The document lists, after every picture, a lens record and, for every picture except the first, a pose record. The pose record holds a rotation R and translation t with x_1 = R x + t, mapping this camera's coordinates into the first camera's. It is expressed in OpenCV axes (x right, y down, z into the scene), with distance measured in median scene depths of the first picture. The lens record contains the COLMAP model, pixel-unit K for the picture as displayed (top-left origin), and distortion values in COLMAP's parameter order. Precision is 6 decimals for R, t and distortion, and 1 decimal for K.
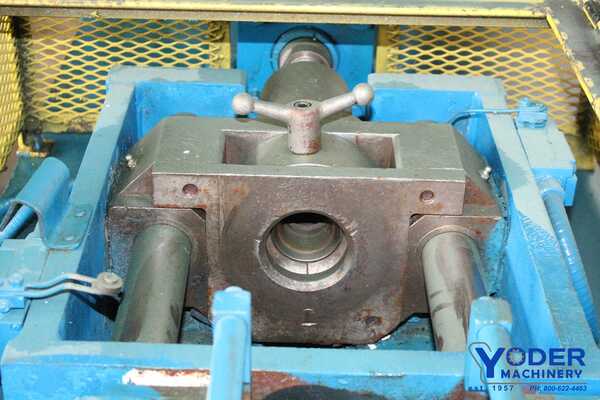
lens RADIAL K [[1112.3, 0, 300.0], [0, 1112.3, 200.0], [0, 0, 1]] dist [-0.231395, -0.020960]
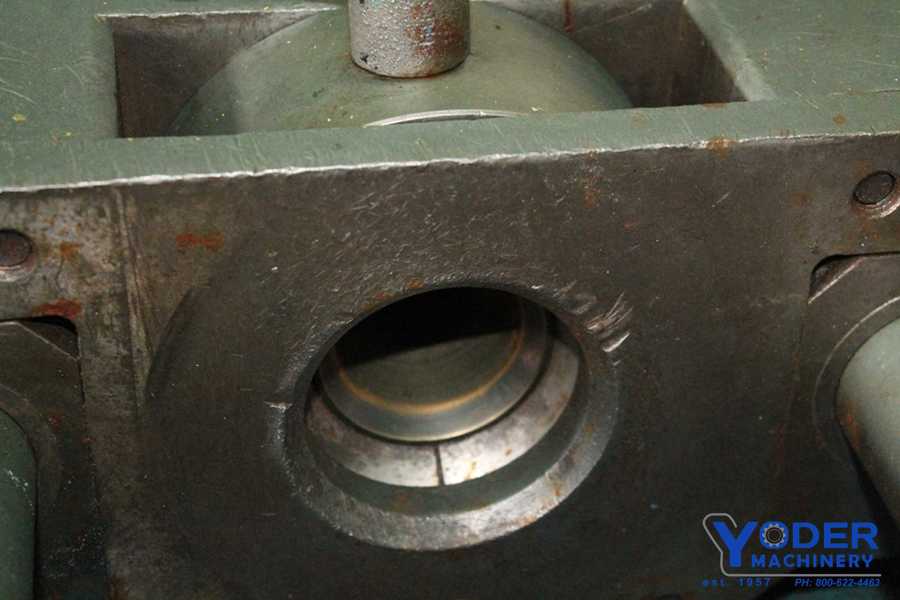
lens RADIAL K [[1656.7, 0, 450.0], [0, 1656.7, 300.0], [0, 0, 1]] dist [-0.040803, -0.086197]
pose [[0.983118, -0.100651, 0.152800, -0.056789], [0.086735, 0.991675, 0.095170, -0.024962], [-0.161107, -0.080311, 0.983664, 0.599411]]
